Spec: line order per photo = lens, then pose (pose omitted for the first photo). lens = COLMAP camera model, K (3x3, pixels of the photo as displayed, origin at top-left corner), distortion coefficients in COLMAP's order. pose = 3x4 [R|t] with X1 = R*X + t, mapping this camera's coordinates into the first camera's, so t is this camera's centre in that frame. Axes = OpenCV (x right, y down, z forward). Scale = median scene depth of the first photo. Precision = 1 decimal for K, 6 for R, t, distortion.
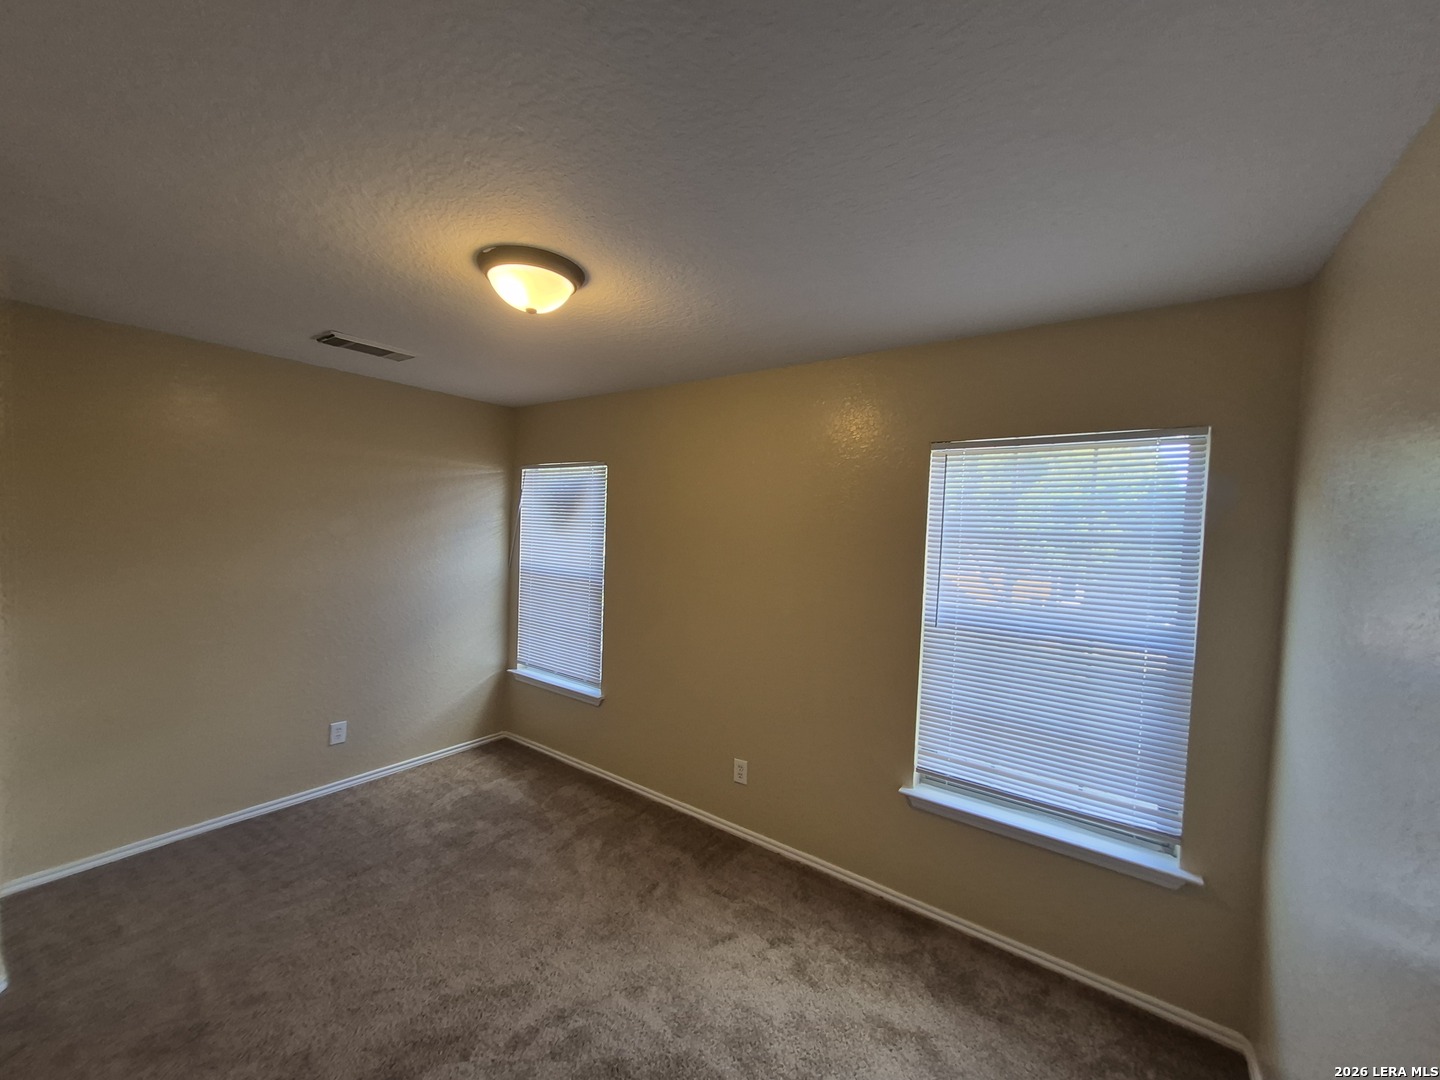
lens RADIAL K [[563.3, 0, 709.9], [0, 563.3, 541.9], [0, 0, 1]] dist [0.008114, -0.004151]
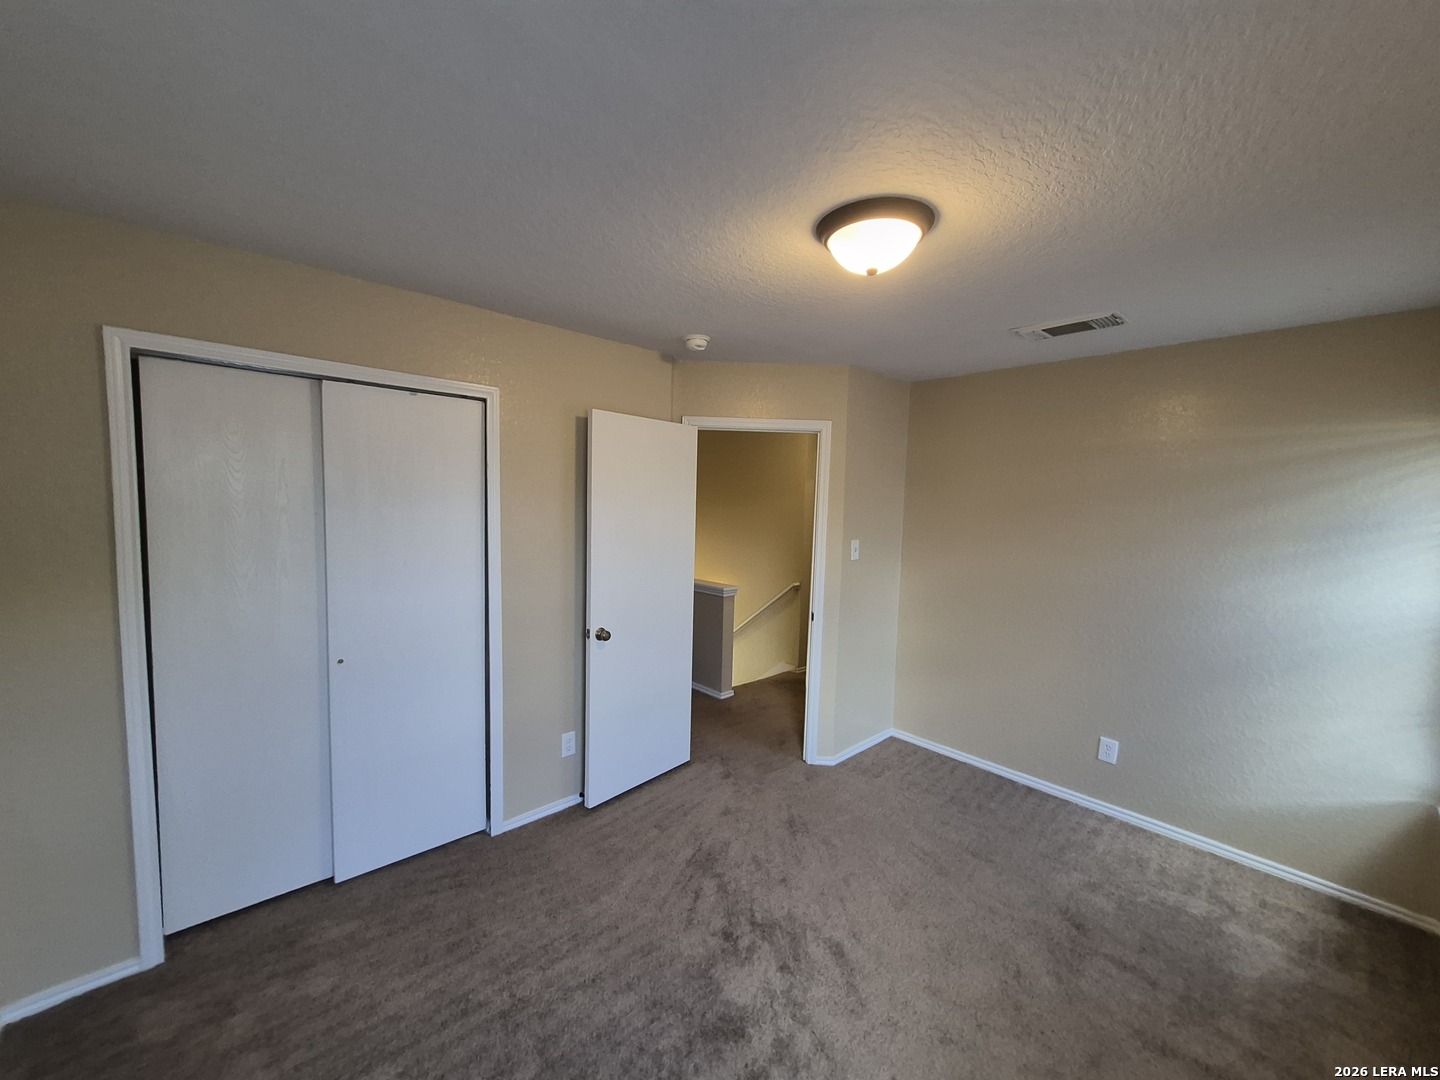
lens RADIAL K [[563.3, 0, 709.9], [0, 563.3, 541.9], [0, 0, 1]] dist [0.008114, -0.004151]
pose [[-0.207514, 0.028379, -0.977820, 0.372484], [-0.064253, 0.997025, 0.042572, 0.004122], [0.976120, 0.071662, -0.205073, 0.553831]]
